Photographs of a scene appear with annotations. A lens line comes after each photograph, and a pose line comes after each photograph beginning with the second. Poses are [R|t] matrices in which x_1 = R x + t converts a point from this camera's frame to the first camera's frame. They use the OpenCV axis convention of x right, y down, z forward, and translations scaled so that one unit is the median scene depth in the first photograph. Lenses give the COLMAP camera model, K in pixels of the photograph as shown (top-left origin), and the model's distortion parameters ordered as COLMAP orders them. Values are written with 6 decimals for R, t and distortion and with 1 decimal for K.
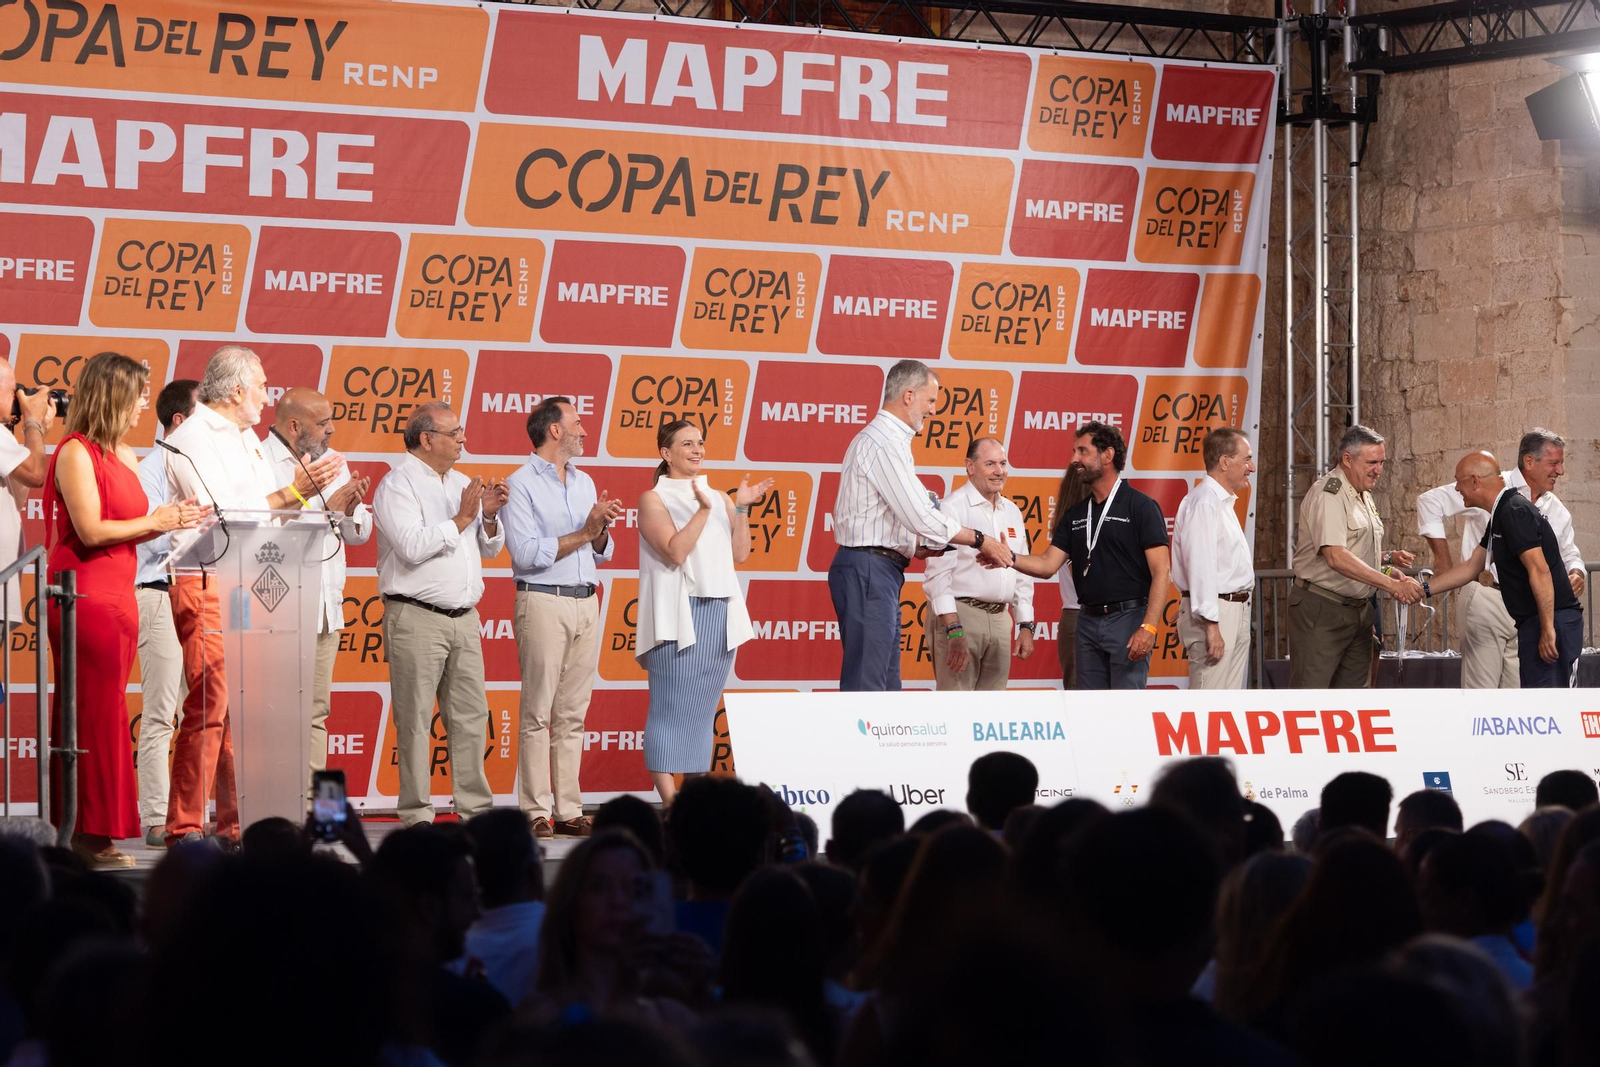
lens RADIAL K [[5203.6, 0, 800.0], [0, 5203.6, 533.5], [0, 0, 1]] dist [-0.090220, 0.195502]
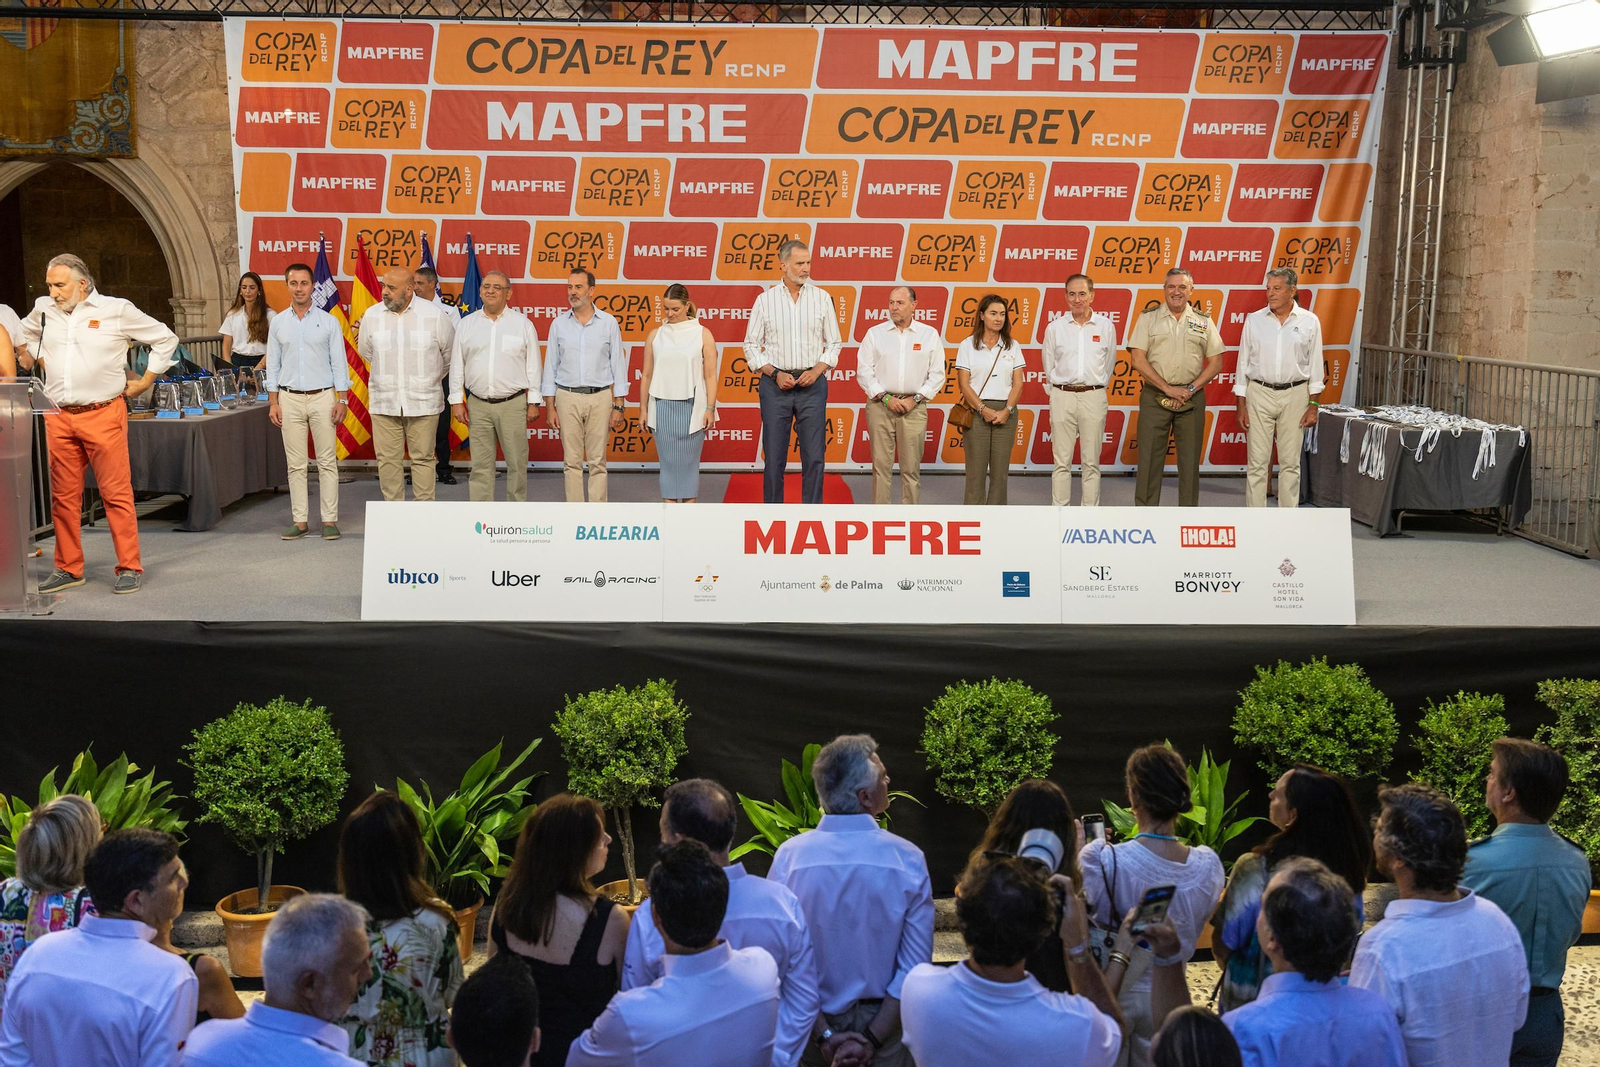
lens RADIAL K [[1512.5, 0, 810.2], [0, 1512.5, 501.3], [0, 0, 1]] dist [0.005943, -0.020128]
pose [[0.833193, 0.092235, -0.545236, 0.237295], [0.002637, 0.985318, 0.170711, -0.030029], [0.552976, -0.143673, 0.820716, 0.555714]]
